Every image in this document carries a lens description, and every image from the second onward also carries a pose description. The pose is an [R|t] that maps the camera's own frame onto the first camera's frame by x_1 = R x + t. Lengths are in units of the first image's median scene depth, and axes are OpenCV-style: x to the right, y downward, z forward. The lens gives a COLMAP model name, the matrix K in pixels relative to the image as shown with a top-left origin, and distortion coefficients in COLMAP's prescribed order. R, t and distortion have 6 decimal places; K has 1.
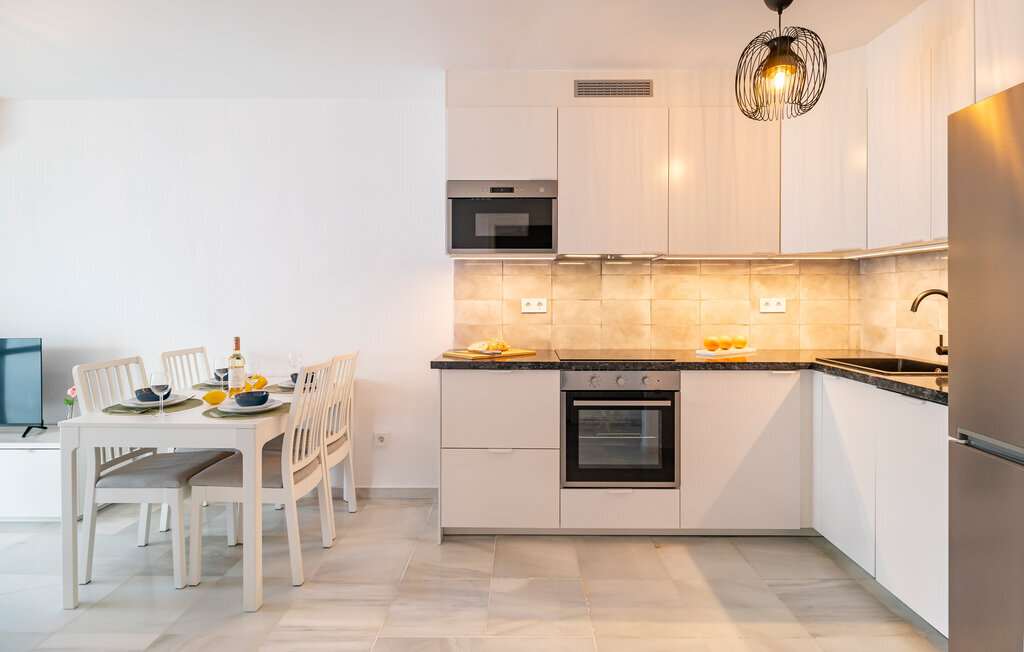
lens RADIAL K [[538.7, 0, 520.3], [0, 538.7, 297.8], [0, 0, 1]] dist [0.000066, 0.000992]
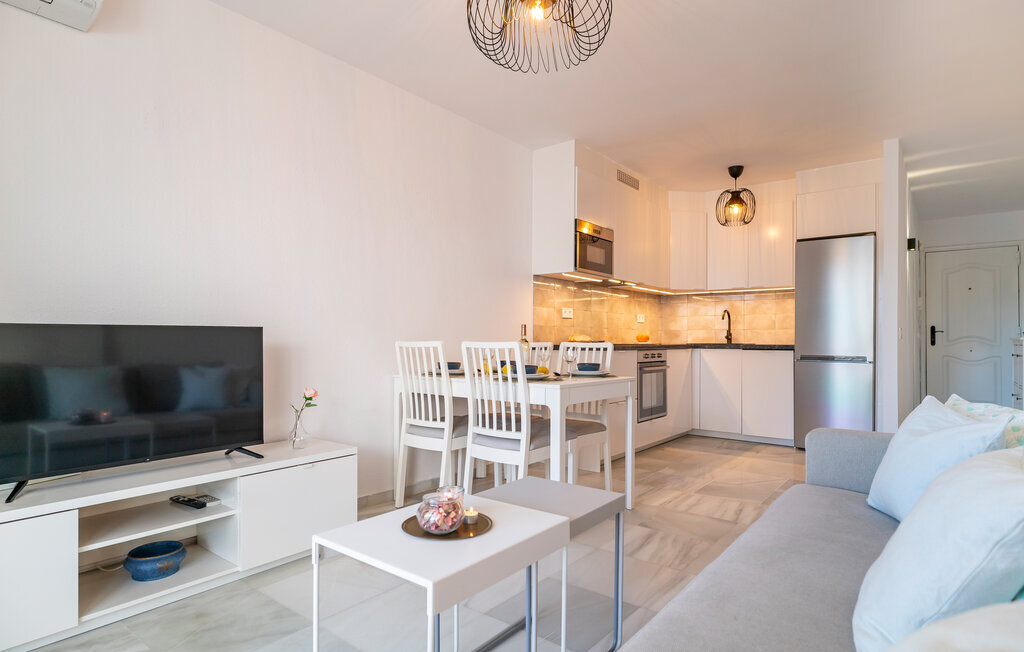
lens RADIAL K [[538.7, 0, 502.1], [0, 538.7, 342.4], [0, 0, 1]] dist [0.000066, 0.000992]
pose [[0.628654, -0.000081, 0.777685, -1.334980], [-0.004816, 0.999980, 0.003998, 0.097809], [-0.777670, -0.006258, 0.628642, 0.268393]]
